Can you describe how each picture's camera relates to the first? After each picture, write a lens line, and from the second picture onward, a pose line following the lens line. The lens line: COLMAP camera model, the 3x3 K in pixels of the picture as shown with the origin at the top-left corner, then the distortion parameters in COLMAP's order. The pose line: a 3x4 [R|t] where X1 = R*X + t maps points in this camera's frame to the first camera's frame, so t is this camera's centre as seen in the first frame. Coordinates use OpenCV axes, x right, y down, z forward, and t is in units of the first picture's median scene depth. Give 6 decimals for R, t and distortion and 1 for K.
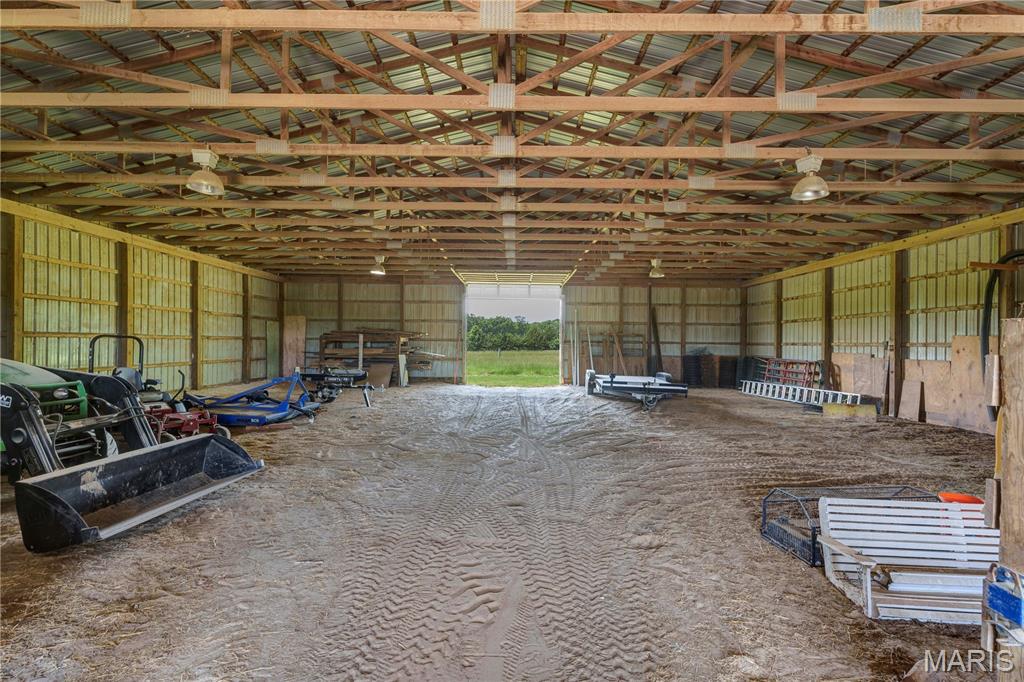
lens RADIAL K [[469.2, 0, 515.3], [0, 469.2, 338.7], [0, 0, 1]] dist [-0.000513, -0.000020]
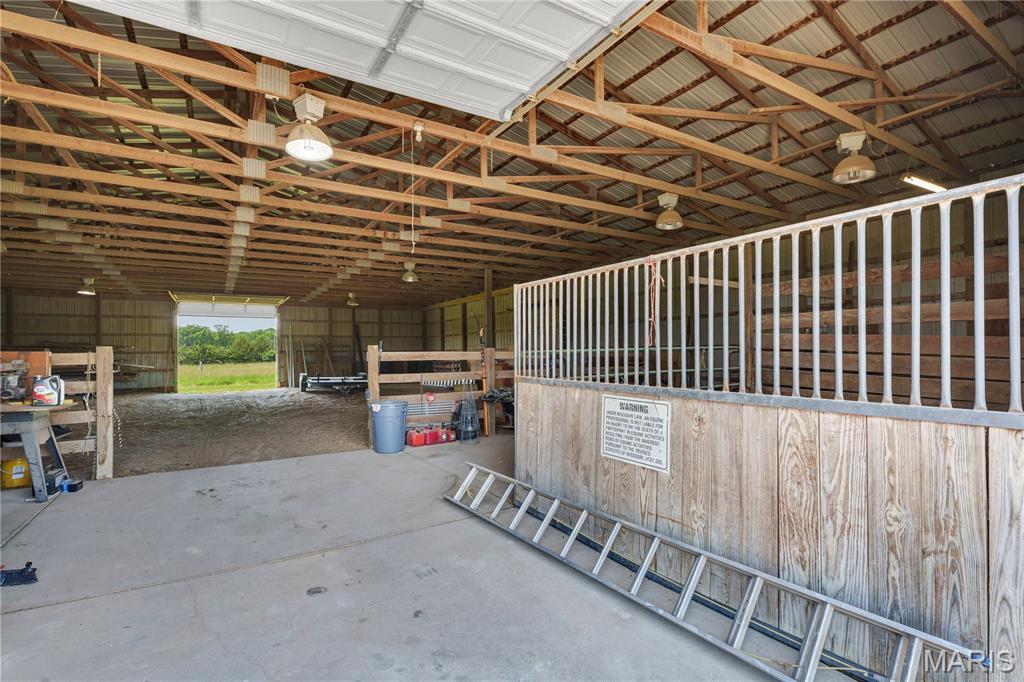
lens RADIAL K [[469.2, 0, 544.0], [0, 469.2, 346.6], [0, 0, 1]] dist [-0.000513, -0.000020]
pose [[0.816122, -0.014253, 0.577704, -0.039385], [0.015906, 0.999871, 0.002198, 0.000704], [-0.577661, 0.007395, 0.816243, -0.389647]]
